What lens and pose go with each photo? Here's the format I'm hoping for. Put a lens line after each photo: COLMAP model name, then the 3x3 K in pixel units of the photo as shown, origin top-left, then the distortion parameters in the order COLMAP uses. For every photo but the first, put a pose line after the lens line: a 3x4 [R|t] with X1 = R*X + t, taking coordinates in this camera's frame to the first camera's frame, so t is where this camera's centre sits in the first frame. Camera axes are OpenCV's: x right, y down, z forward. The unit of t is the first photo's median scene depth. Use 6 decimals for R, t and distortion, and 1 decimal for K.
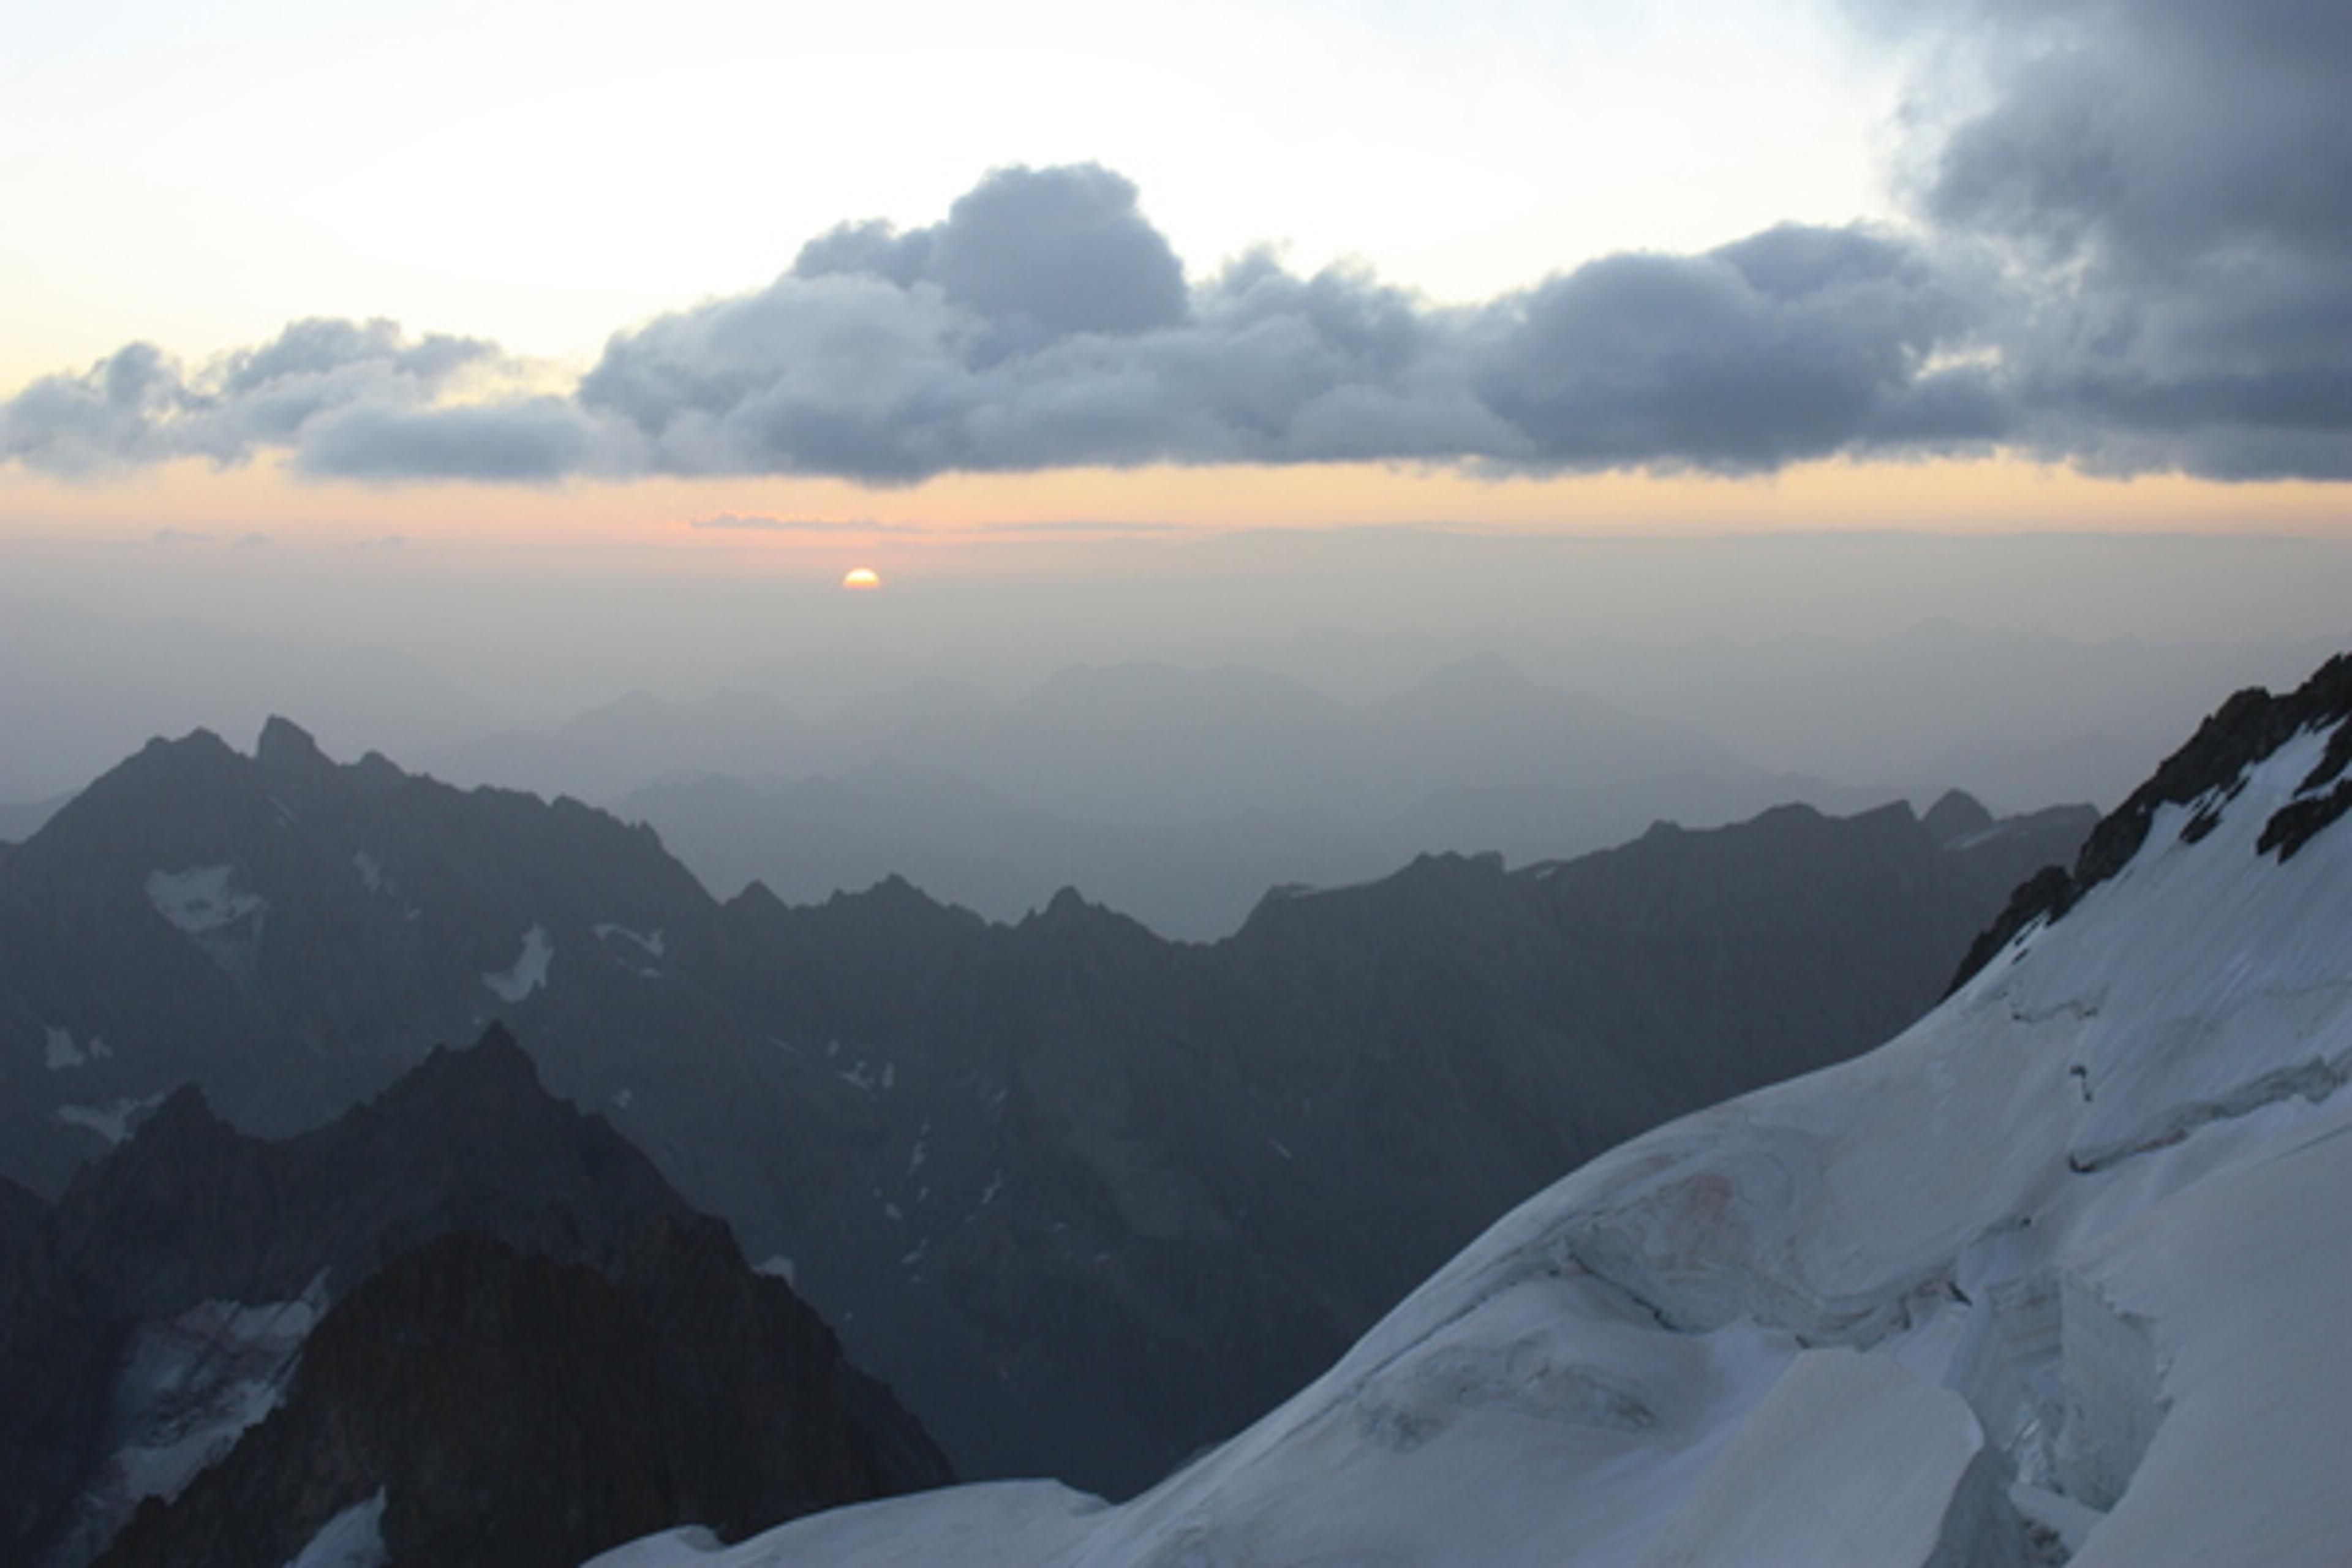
lens RADIAL K [[3690.2, 0, 1176.0], [0, 3690.2, 784.0], [0, 0, 1]] dist [-0.002496, -0.034618]
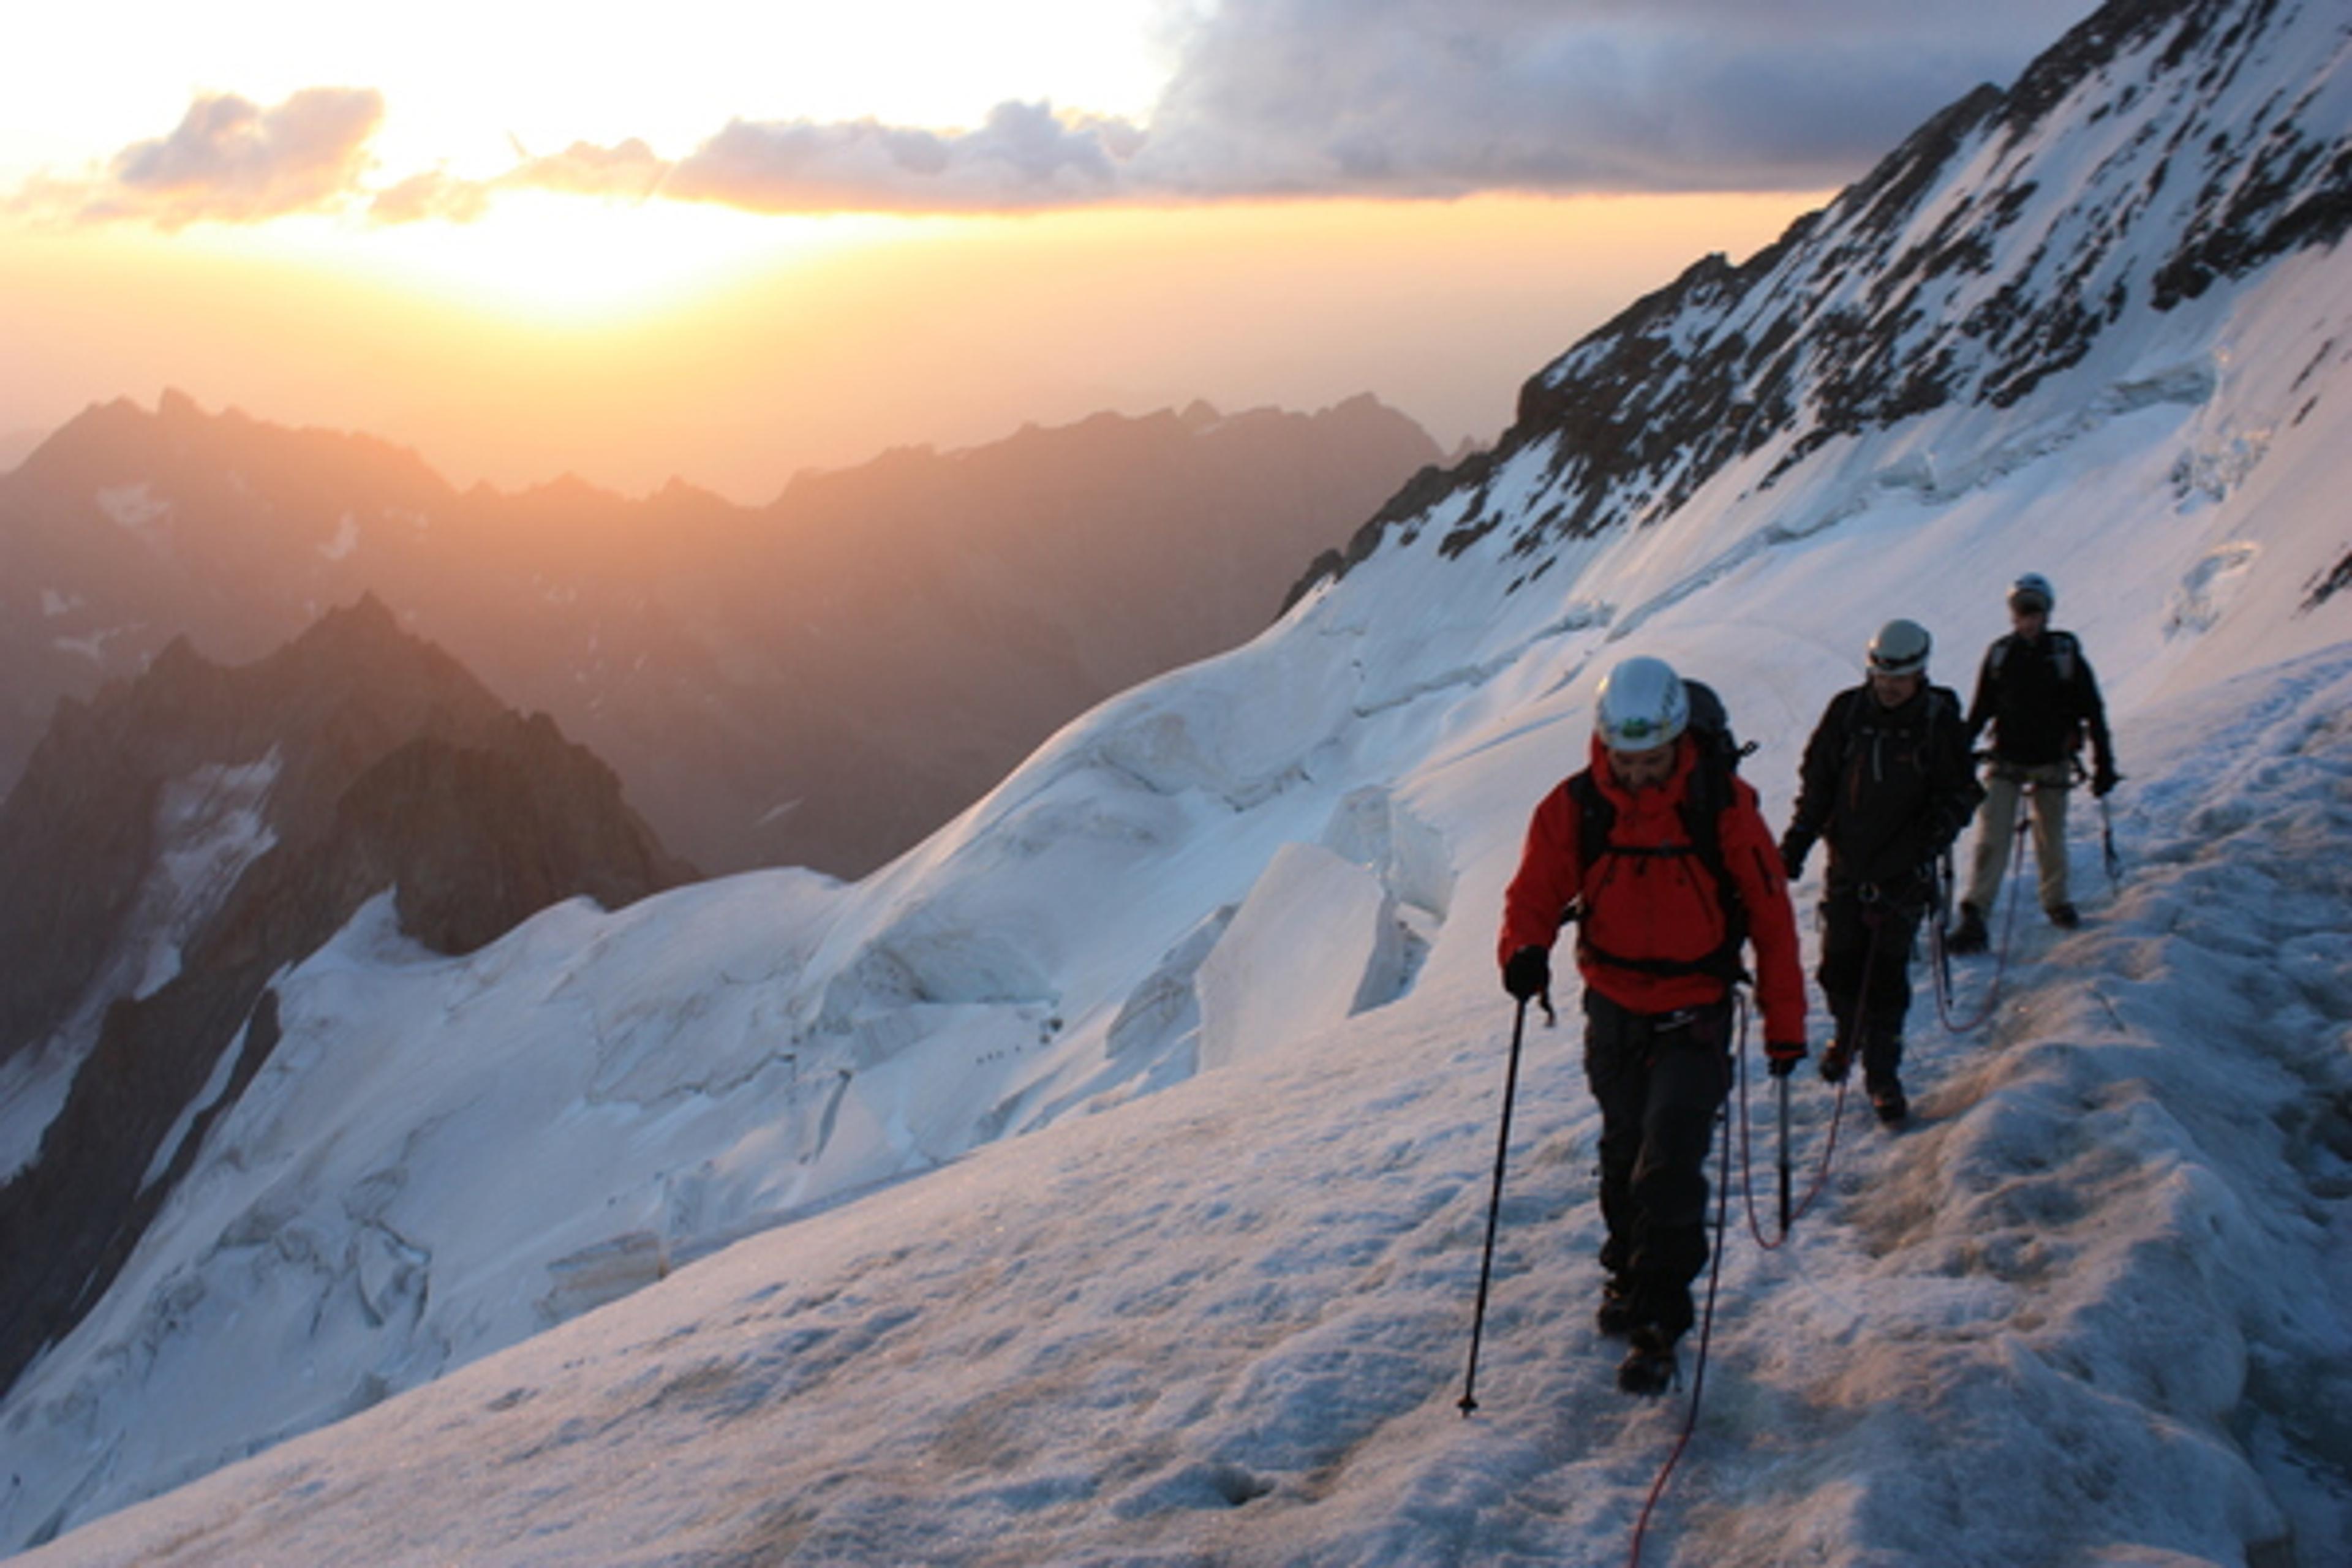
lens RADIAL K [[2243.8, 0, 1176.0], [0, 2243.8, 784.0], [0, 0, 1]] dist [-0.139106, 0.142684]
pose [[0.978480, -0.056595, 0.198430, -0.088759], [0.020087, 0.983209, 0.181374, -0.071007], [-0.205363, -0.173485, 0.963187, -0.164931]]
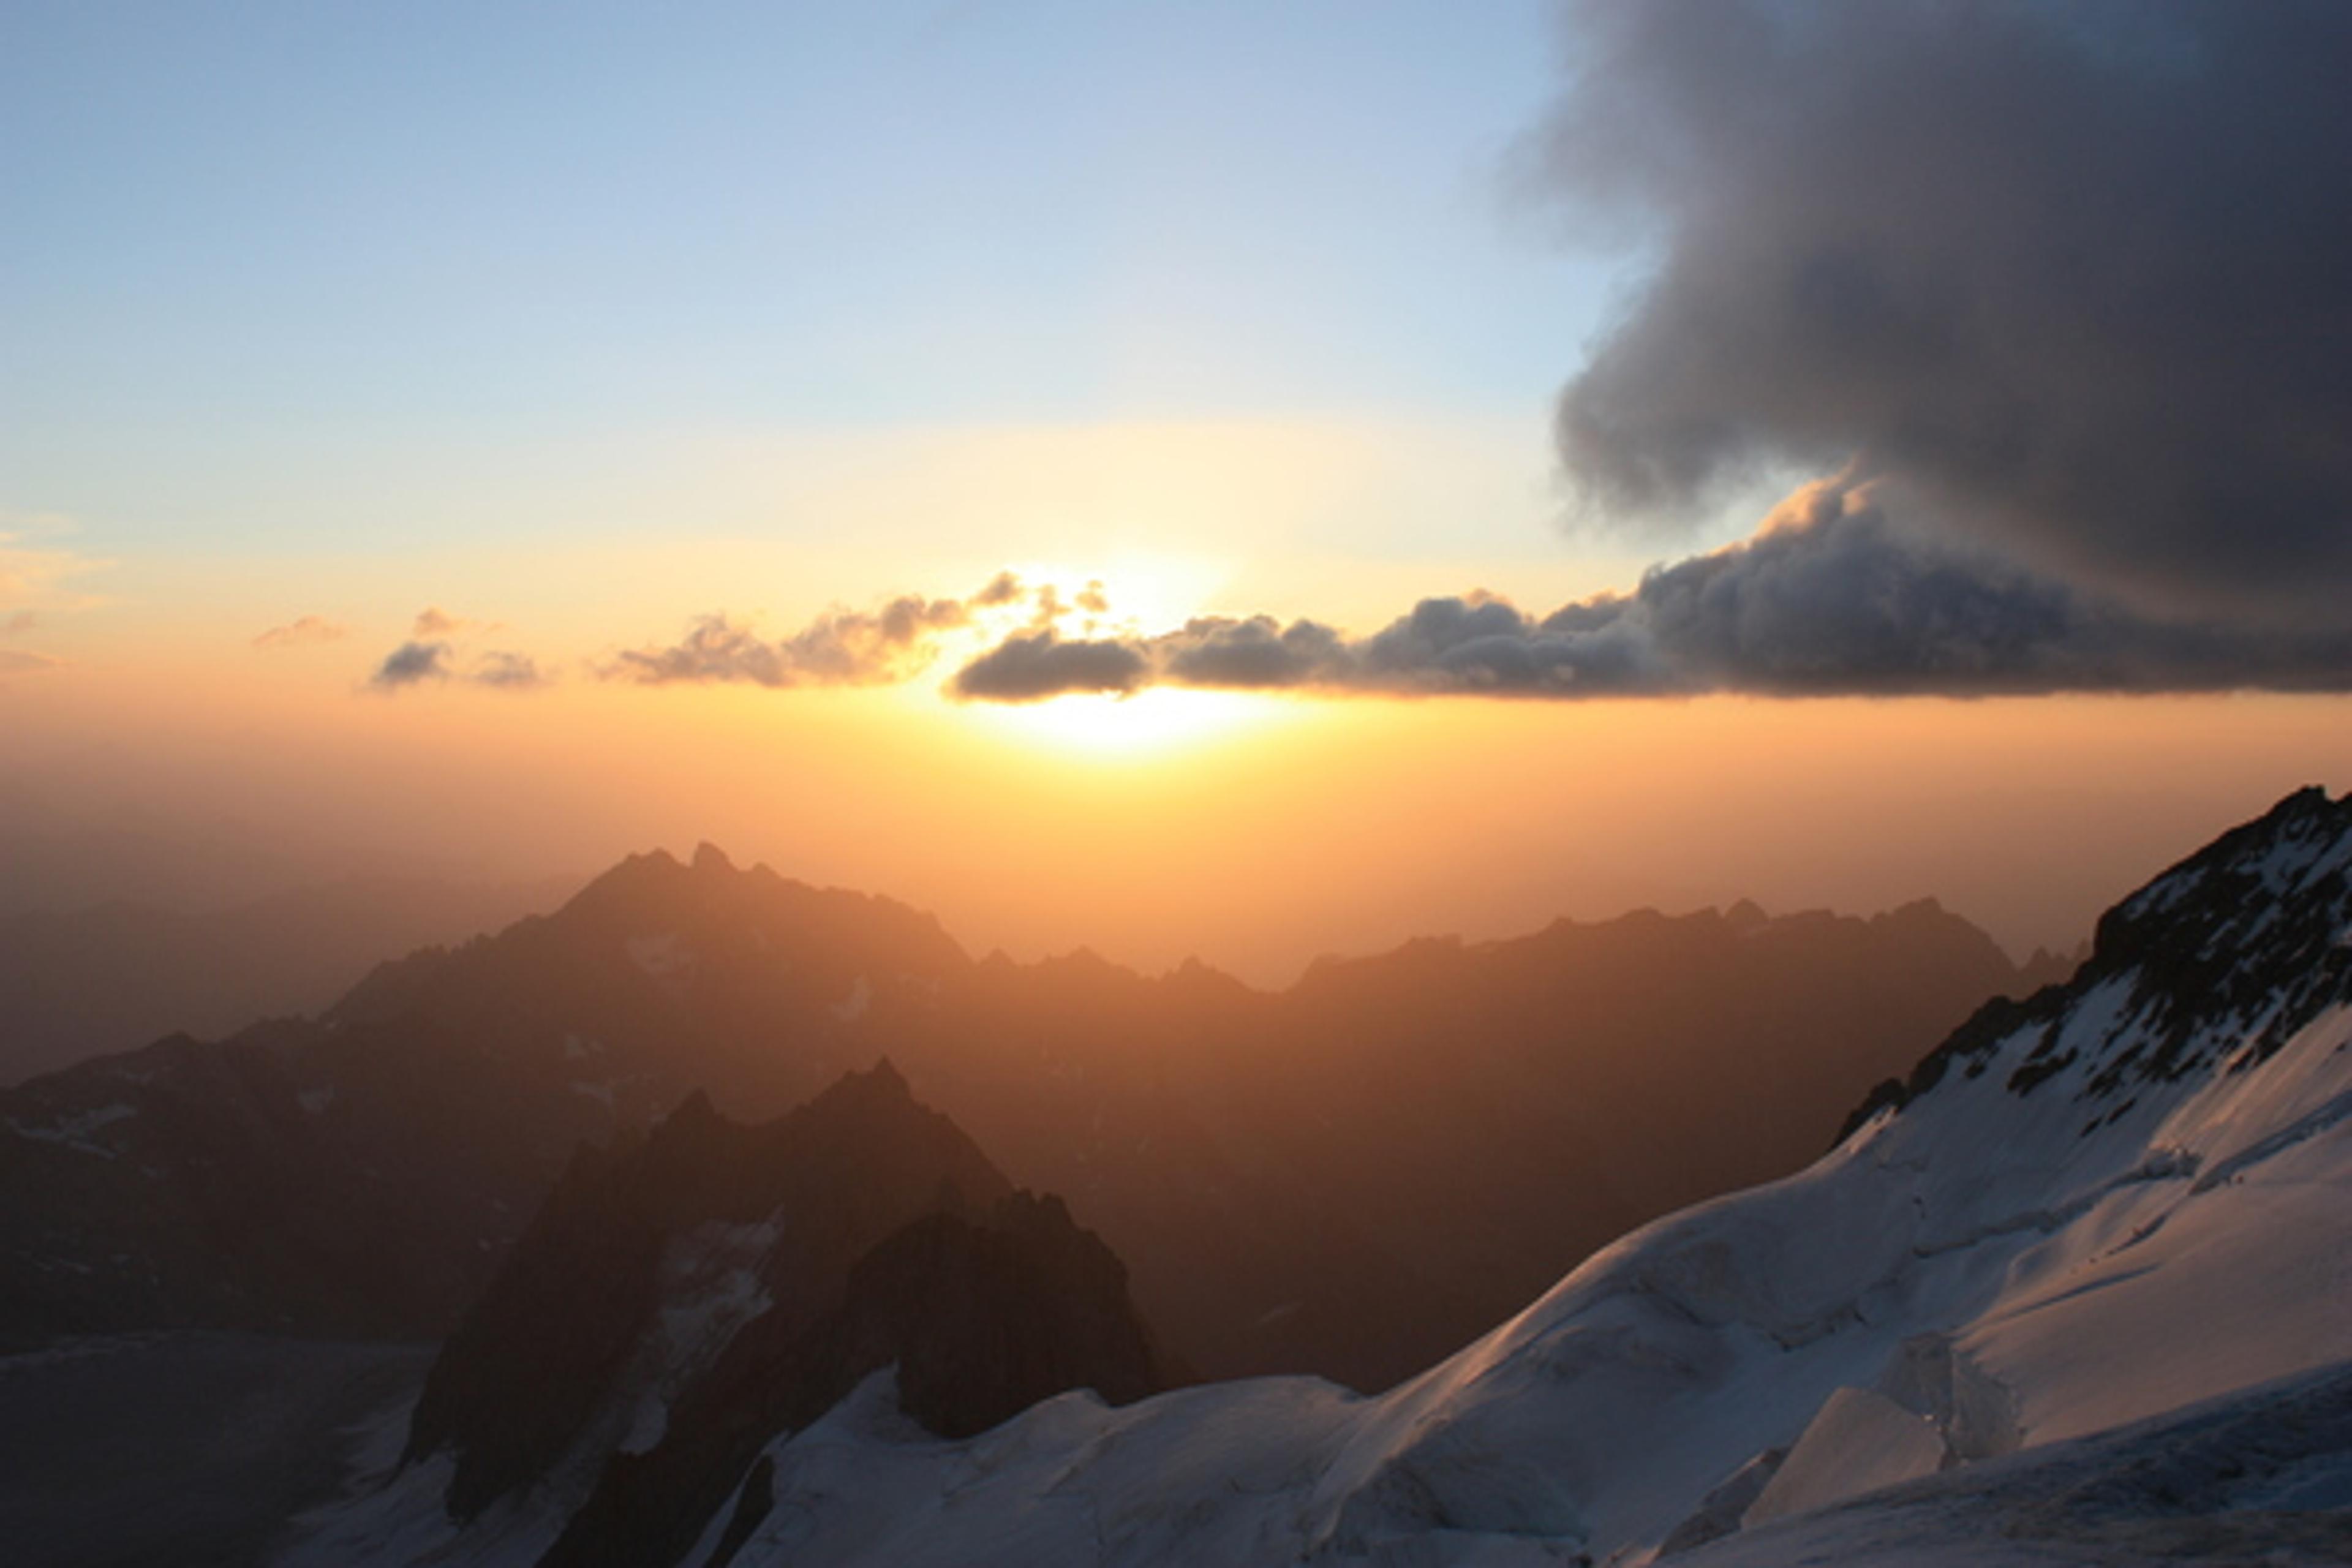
lens RADIAL K [[2391.1, 0, 1176.0], [0, 2391.1, 784.0], [0, 0, 1]] dist [-0.144295, 0.181940]
pose [[0.999747, 0.013748, -0.017781, -0.109148], [-0.014291, 0.999424, -0.030776, -0.083378], [0.017348, 0.031022, 0.999368, -0.223003]]
